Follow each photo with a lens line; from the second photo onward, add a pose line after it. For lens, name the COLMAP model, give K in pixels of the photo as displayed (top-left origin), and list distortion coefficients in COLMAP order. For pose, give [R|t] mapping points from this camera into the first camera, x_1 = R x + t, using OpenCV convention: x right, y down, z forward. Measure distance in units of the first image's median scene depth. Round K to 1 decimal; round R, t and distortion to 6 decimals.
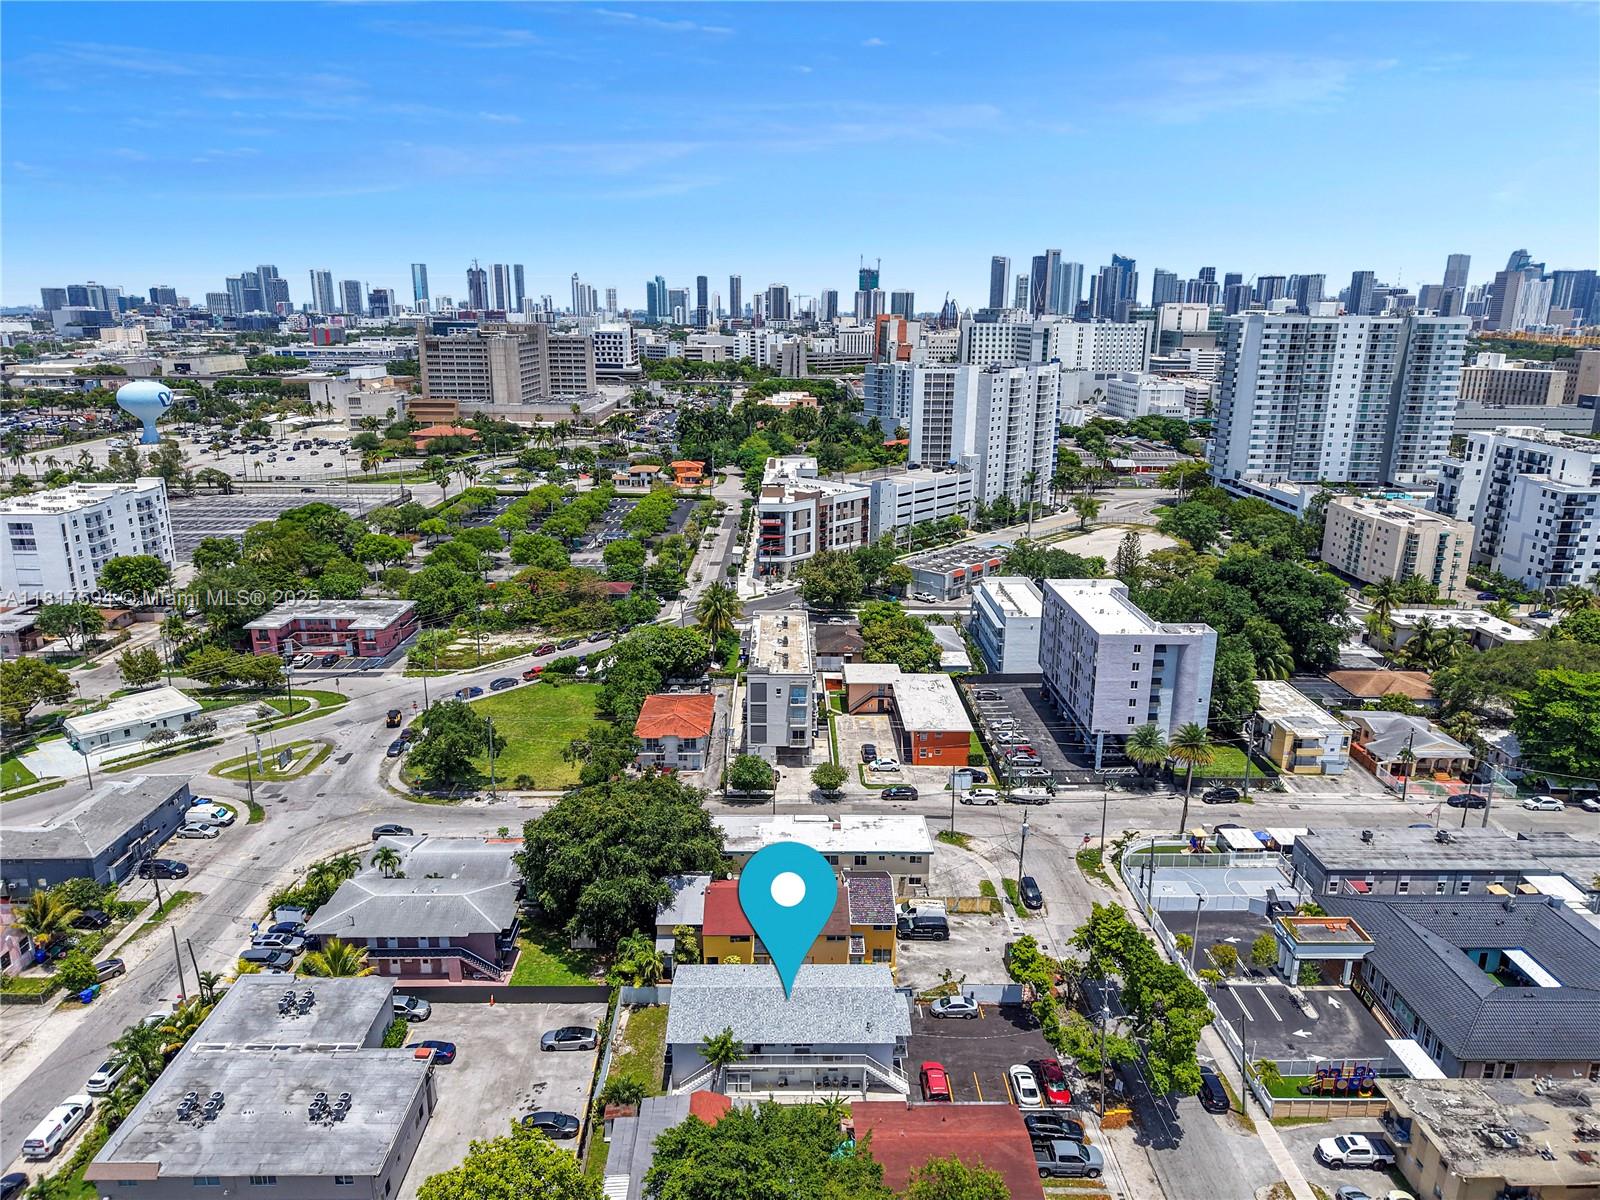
lens RADIAL K [[1066.5, 0, 800.0], [0, 1066.5, 600.0], [0, 0, 1]] dist [0.036194, -0.033771]
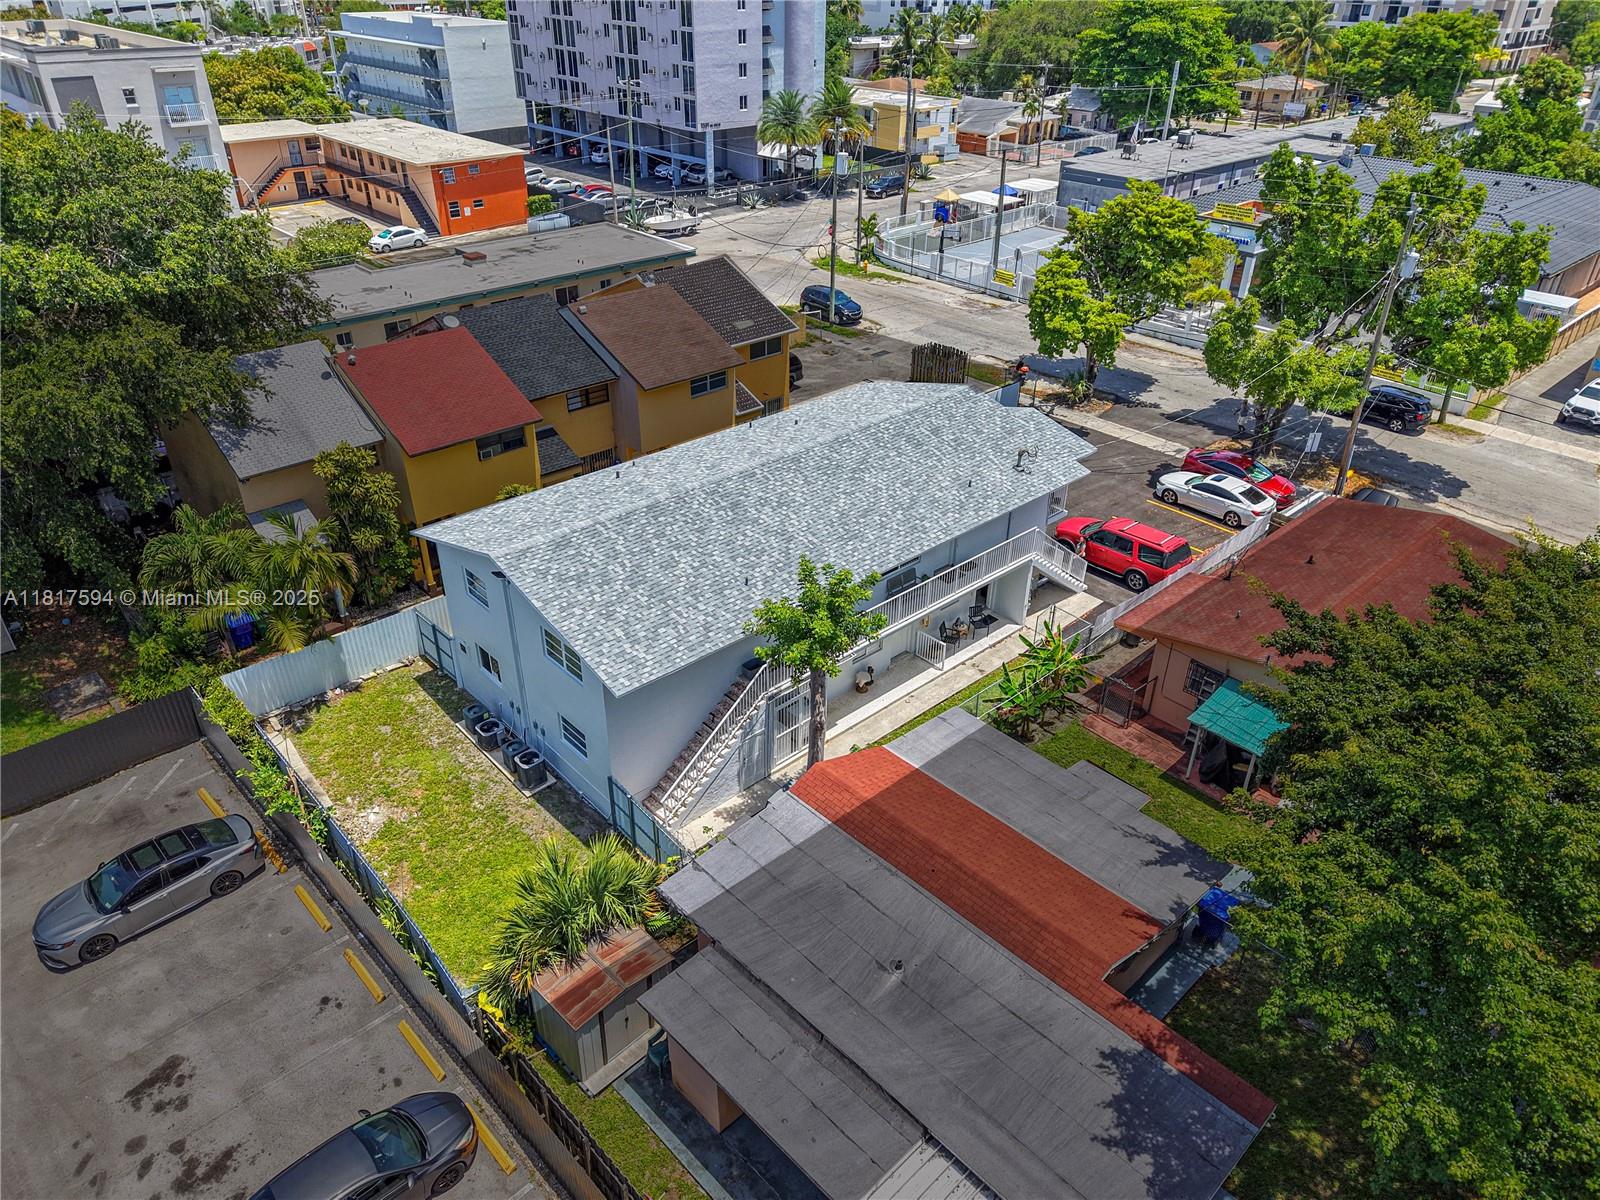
lens RADIAL K [[1066.5, 0, 800.0], [0, 1066.5, 600.0], [0, 0, 1]] dist [0.036194, -0.033771]
pose [[0.745290, -0.348149, 0.568625, -0.140088], [0.173728, 0.924786, 0.338510, 0.176095], [-0.643709, -0.153502, 0.749717, 0.443050]]
